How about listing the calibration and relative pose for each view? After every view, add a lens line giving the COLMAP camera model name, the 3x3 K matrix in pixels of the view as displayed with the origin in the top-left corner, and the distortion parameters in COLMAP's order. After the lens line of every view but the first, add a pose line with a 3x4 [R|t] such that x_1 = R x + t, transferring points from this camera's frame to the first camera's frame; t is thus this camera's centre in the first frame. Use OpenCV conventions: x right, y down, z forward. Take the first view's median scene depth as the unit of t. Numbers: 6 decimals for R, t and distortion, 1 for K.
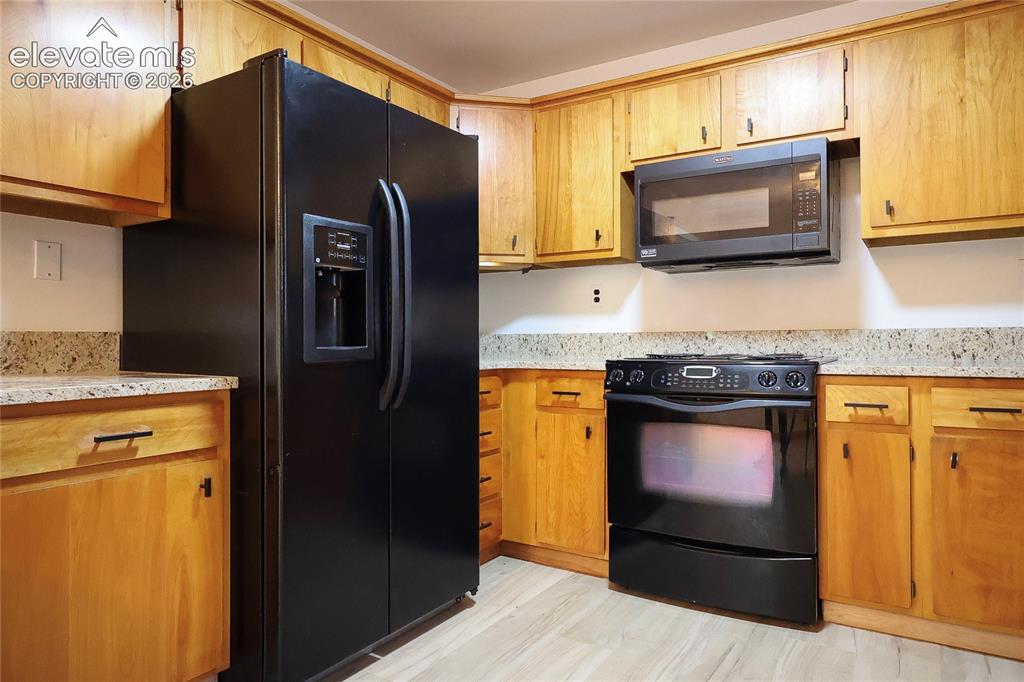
lens RADIAL K [[660.1, 0, 515.1], [0, 660.1, 338.6], [0, 0, 1]] dist [0.001042, 0.002227]
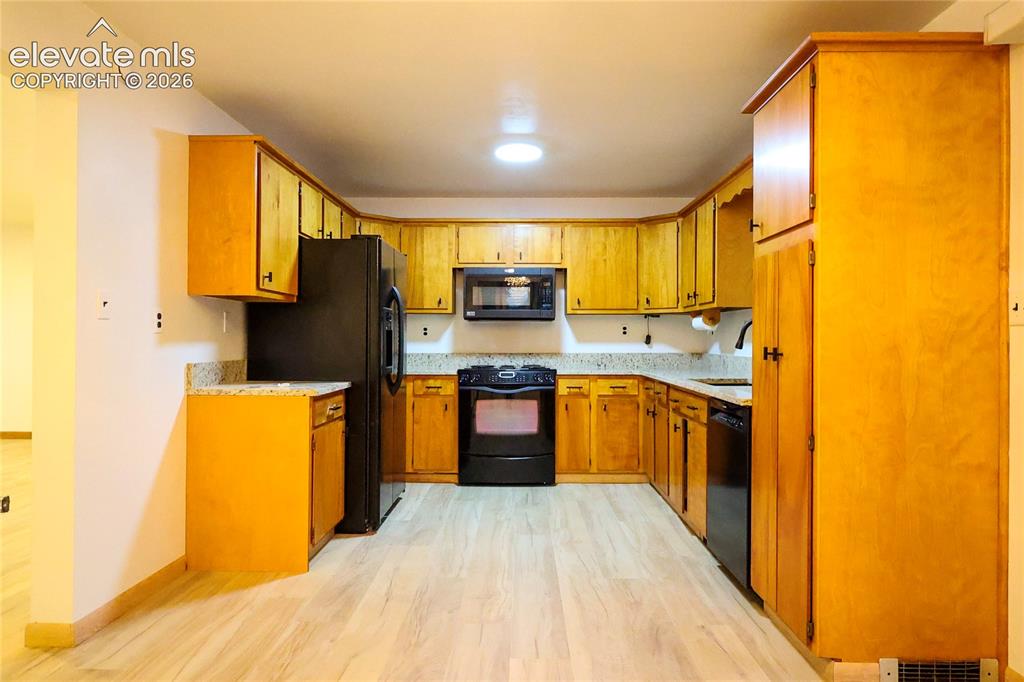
lens RADIAL K [[660.1, 0, 513.6], [0, 660.1, 340.9], [0, 0, 1]] dist [0.001042, 0.002227]
pose [[0.853401, 0.006146, 0.521219, -0.810458], [-0.007768, 0.999969, 0.000928, -0.060702], [-0.521197, -0.004840, 0.853423, -0.828612]]
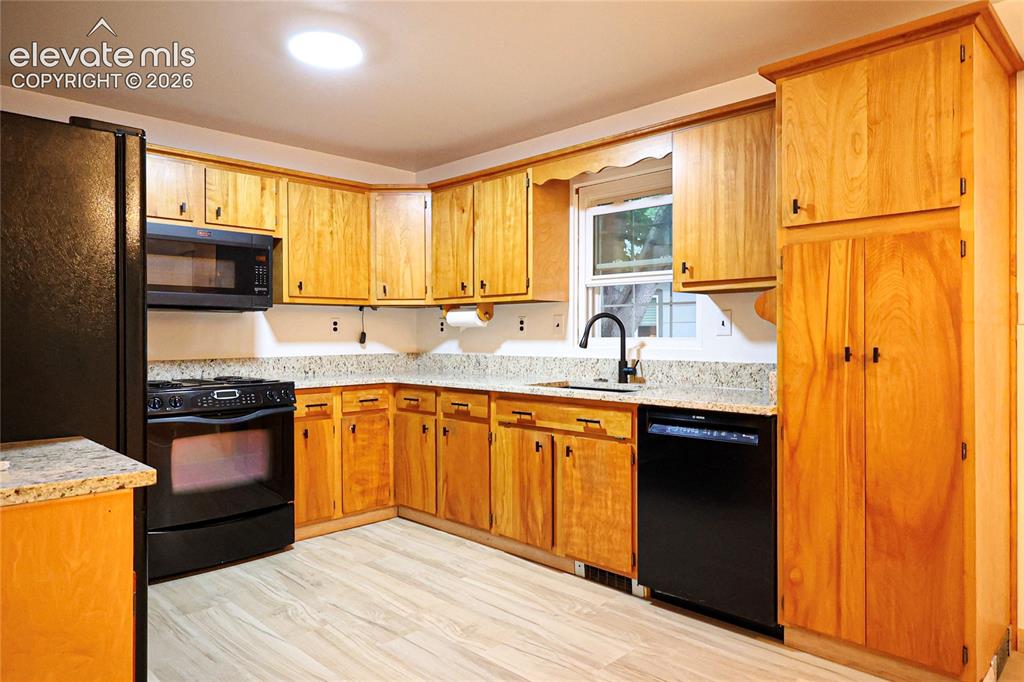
lens RADIAL K [[660.1, 0, 511.6], [0, 660.1, 339.2], [0, 0, 1]] dist [0.001042, 0.002227]
pose [[0.224817, -0.002528, 0.974398, -0.922534], [0.001091, 0.999997, 0.002342, -0.066566], [-0.974400, 0.000536, 0.224819, 0.106967]]
